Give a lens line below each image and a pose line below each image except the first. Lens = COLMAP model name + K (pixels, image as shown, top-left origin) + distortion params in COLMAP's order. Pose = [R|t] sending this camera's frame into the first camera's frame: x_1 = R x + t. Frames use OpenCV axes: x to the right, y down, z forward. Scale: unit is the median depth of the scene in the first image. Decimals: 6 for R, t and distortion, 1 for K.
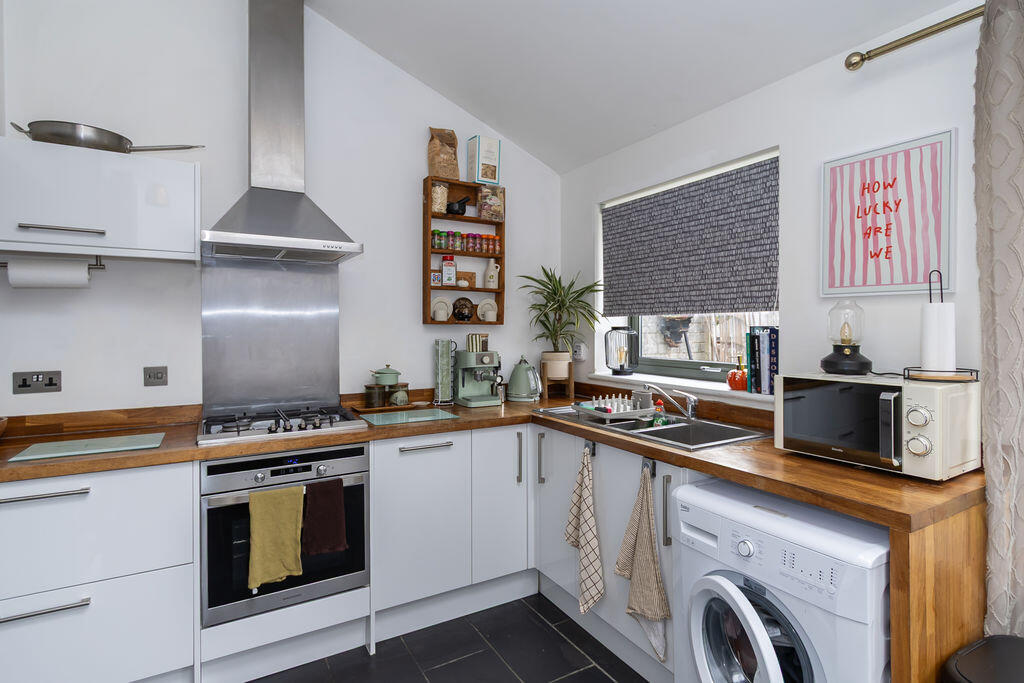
lens RADIAL K [[518.0, 0, 510.1], [0, 518.0, 328.2], [0, 0, 1]] dist [0.001269, 0.000205]
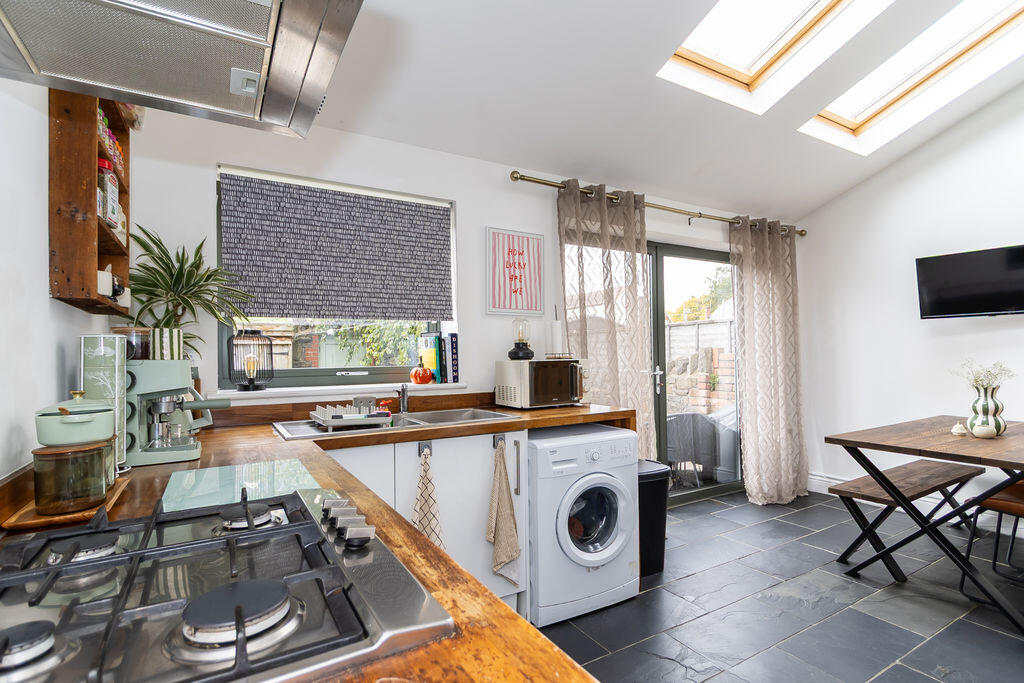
lens RADIAL K [[452.7, 0, 512.0], [0, 452.7, 341.5], [0, 0, 1]] dist [0.000133, -0.026824]
pose [[0.027004, 0.033396, 0.999077, -0.552997], [0.015045, 0.999315, -0.033810, 0.052380], [-0.999522, 0.015944, 0.026483, 0.681234]]
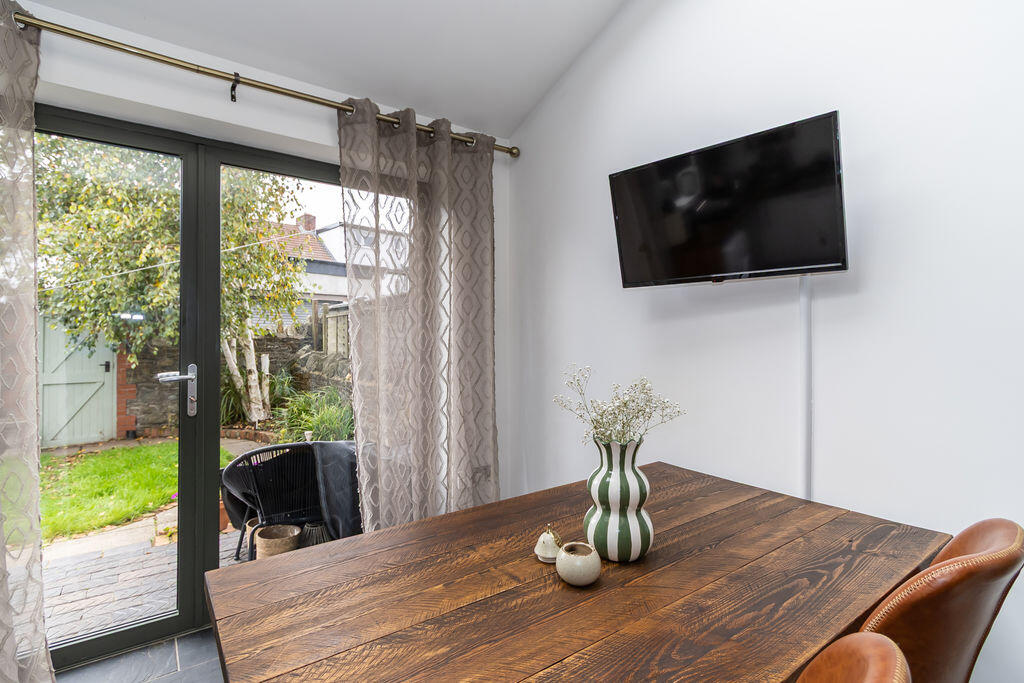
lens RADIAL K [[489.6, 0, 512.0], [0, 489.6, 341.5], [0, 0, 1]] dist [0.000146, 0.000205]
pose [[-0.108622, -0.009078, 0.994042, -0.009749], [-0.002127, 0.999958, 0.008899, 0.039623], [-0.994081, -0.001148, -0.108636, -0.188248]]
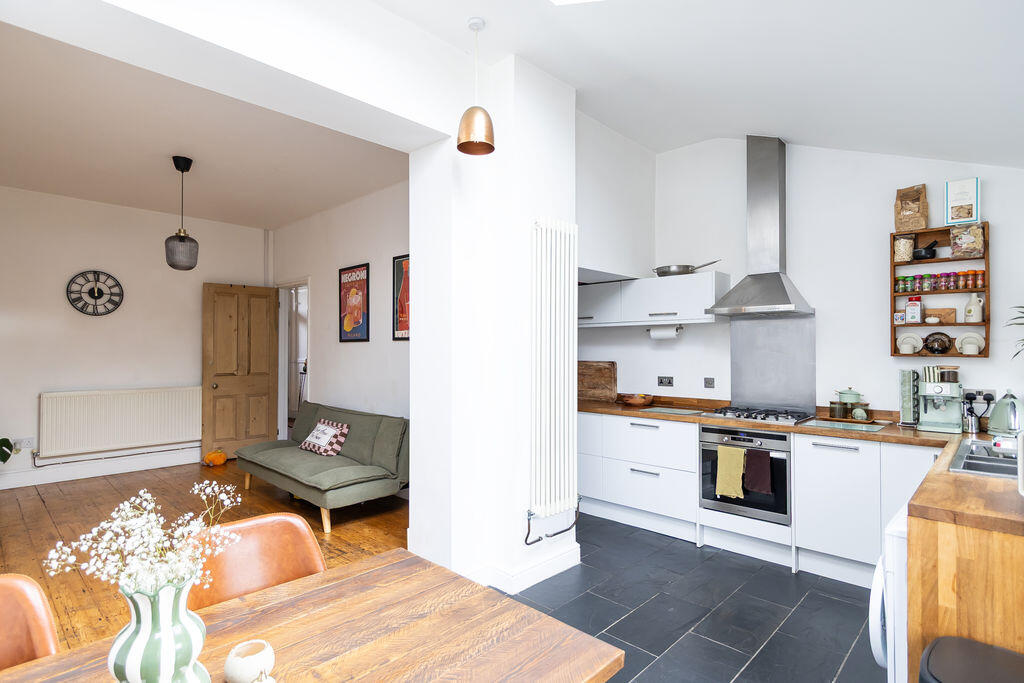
lens RADIAL K [[517.7, 0, 512.0], [0, 517.7, 341.5], [0, 0, 1]] dist [0.011407, 0.000018]
pose [[0.281497, -0.013633, -0.959465, 0.843995], [-0.000462, 0.999897, -0.014343, -0.028049], [0.959562, 0.004481, 0.281462, -0.202864]]
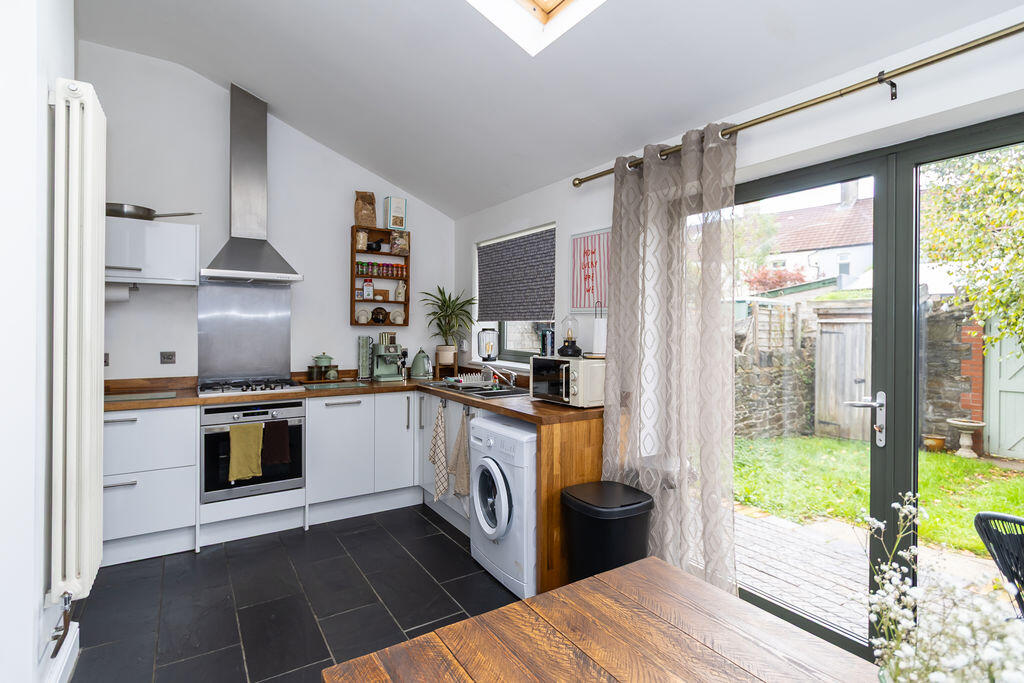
lens RADIAL K [[506.1, 0, 509.2], [0, 506.1, 329.8], [0, 0, 1]] dist [0.000633, 0.000097]
pose [[0.998781, 0.009209, 0.048484, 0.242963], [-0.009455, 0.999944, 0.004847, -0.007889], [-0.048437, -0.005300, 0.998812, -0.517936]]
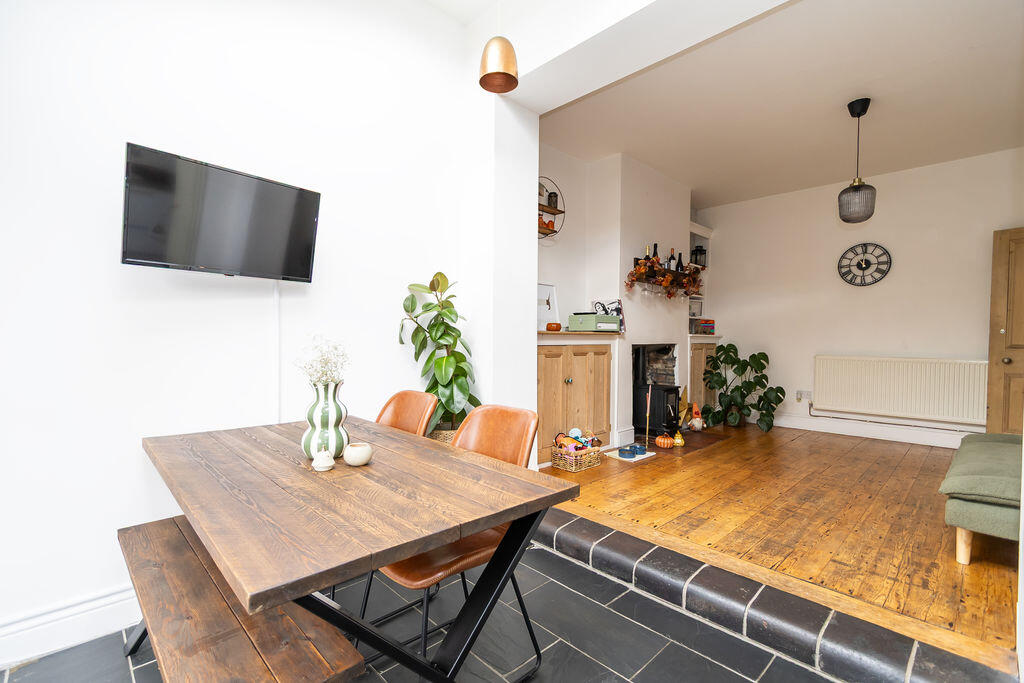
lens RADIAL K [[466.3, 0, 498.3], [0, 466.3, 346.3], [0, 0, 1]] dist [-0.001695, -0.000227]
pose [[-0.973888, -0.002013, -0.227021, 0.339988], [-0.005448, 0.999880, 0.014504, 0.073492], [0.226964, 0.015362, -0.973782, 0.349972]]
